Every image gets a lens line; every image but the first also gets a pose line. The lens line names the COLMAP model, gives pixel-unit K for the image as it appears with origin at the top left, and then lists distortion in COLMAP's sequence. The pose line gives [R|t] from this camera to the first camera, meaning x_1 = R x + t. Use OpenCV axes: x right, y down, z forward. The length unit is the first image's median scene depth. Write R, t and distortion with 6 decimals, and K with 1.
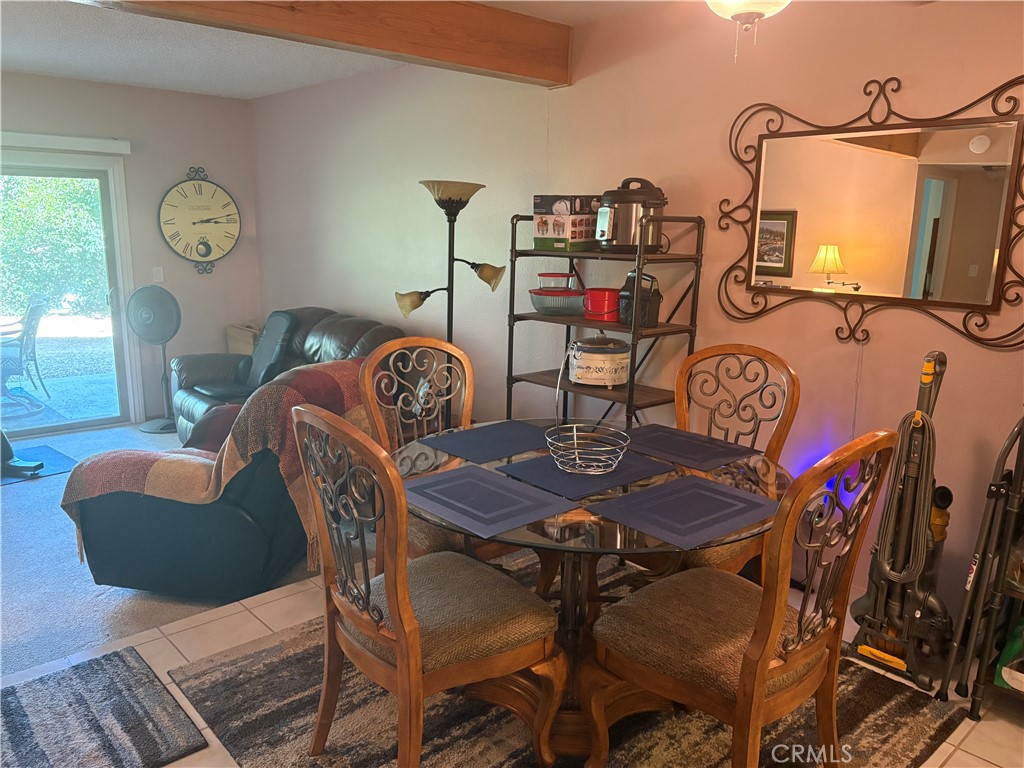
lens RADIAL K [[781.9, 0, 510.3], [0, 781.9, 396.5], [0, 0, 1]] dist [0.062474, -0.073676]
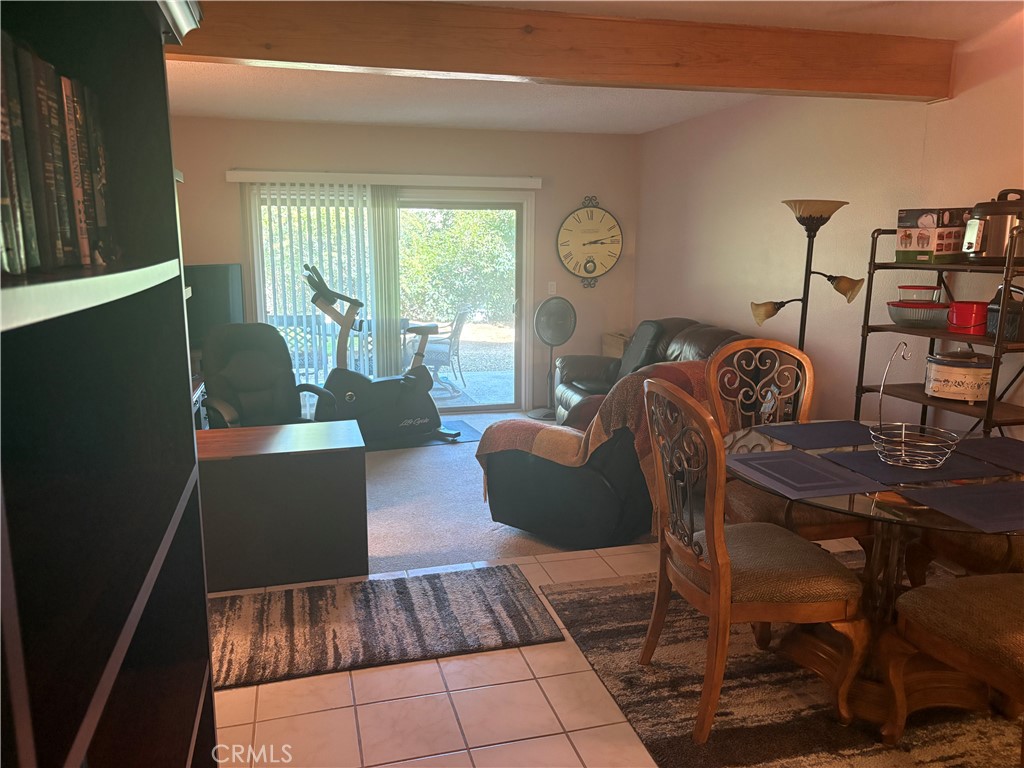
lens RADIAL K [[781.9, 0, 510.3], [0, 781.9, 396.5], [0, 0, 1]] dist [0.062474, -0.073676]
pose [[0.894391, 0.072692, -0.441340, 0.050560], [-0.083325, 0.996511, -0.004727, 0.033153], [0.439456, 0.041003, 0.897328, -0.136137]]
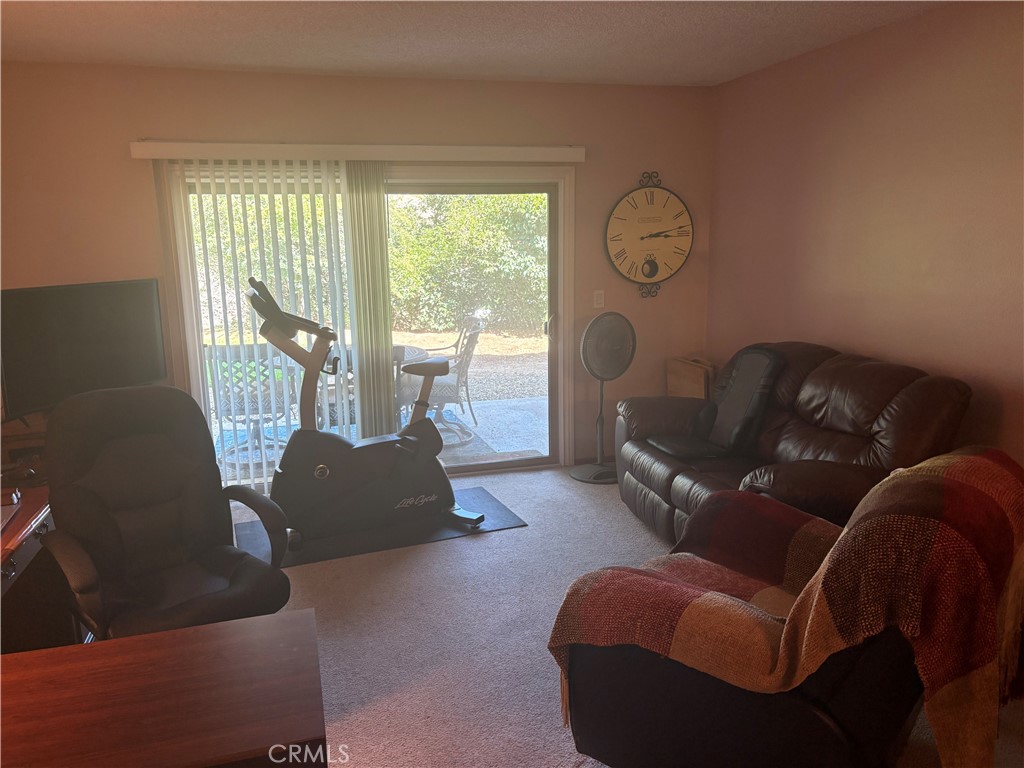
lens RADIAL K [[781.9, 0, 510.3], [0, 781.9, 396.5], [0, 0, 1]] dist [0.062474, -0.073676]
pose [[0.901602, 0.051626, -0.429474, -0.265072], [-0.057623, 0.998338, -0.000961, -0.067984], [0.428711, 0.025614, 0.903079, 0.302580]]
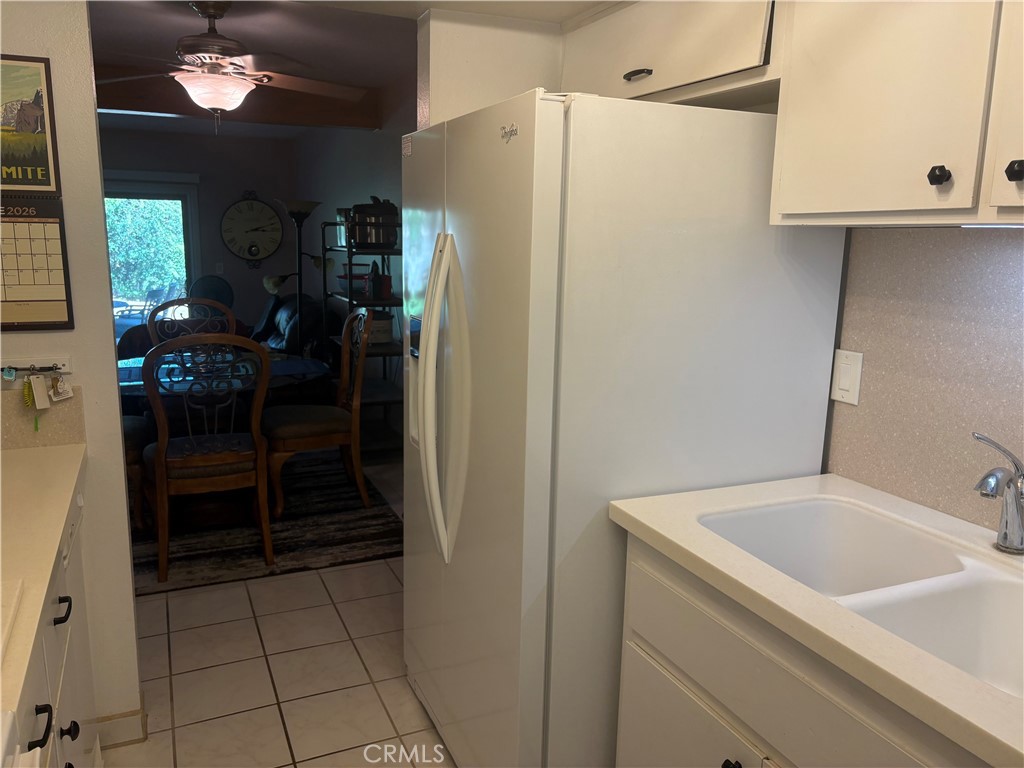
lens RADIAL K [[781.9, 0, 510.3], [0, 781.9, 396.5], [0, 0, 1]] dist [0.062474, -0.073676]
pose [[0.948449, 0.061623, -0.310883, 0.804103], [-0.066326, 0.997788, -0.004567, 0.070929], [0.309913, 0.024951, 0.950437, -0.252943]]
